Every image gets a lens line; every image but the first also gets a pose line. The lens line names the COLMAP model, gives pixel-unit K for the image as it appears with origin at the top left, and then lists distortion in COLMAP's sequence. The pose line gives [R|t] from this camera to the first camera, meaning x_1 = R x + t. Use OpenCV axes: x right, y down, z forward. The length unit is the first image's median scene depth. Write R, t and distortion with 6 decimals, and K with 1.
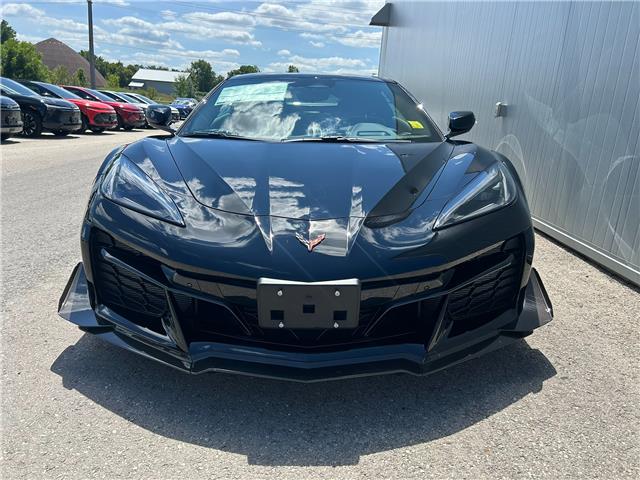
lens RADIAL K [[490.3, 0, 322.6], [0, 490.3, 237.4], [0, 0, 1]] dist [0.041040, -0.058475]
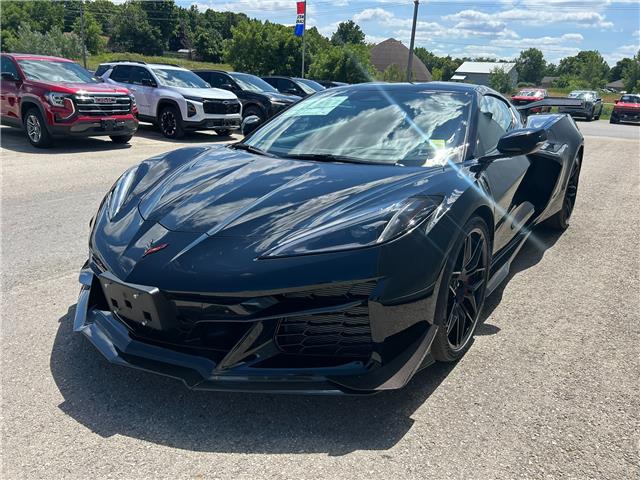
lens RADIAL K [[490.3, 0, 319.9], [0, 490.3, 238.8], [0, 0, 1]] dist [0.041040, -0.058475]
pose [[0.809778, 0.150815, -0.567023, 0.403833], [-0.140171, 0.988144, 0.062642, -0.060954], [0.569748, 0.028754, 0.821317, 0.109592]]
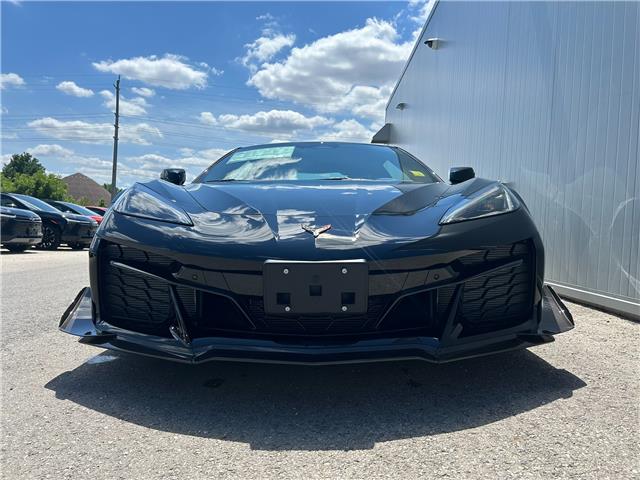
lens RADIAL K [[490.3, 0, 320.4], [0, 490.3, 235.5], [0, 0, 1]] dist [0.041040, -0.058475]
pose [[0.999517, -0.023791, -0.020016, 0.001254], [0.018101, 0.968714, -0.247519, 0.112100], [0.025278, 0.247037, 0.968676, 0.012933]]
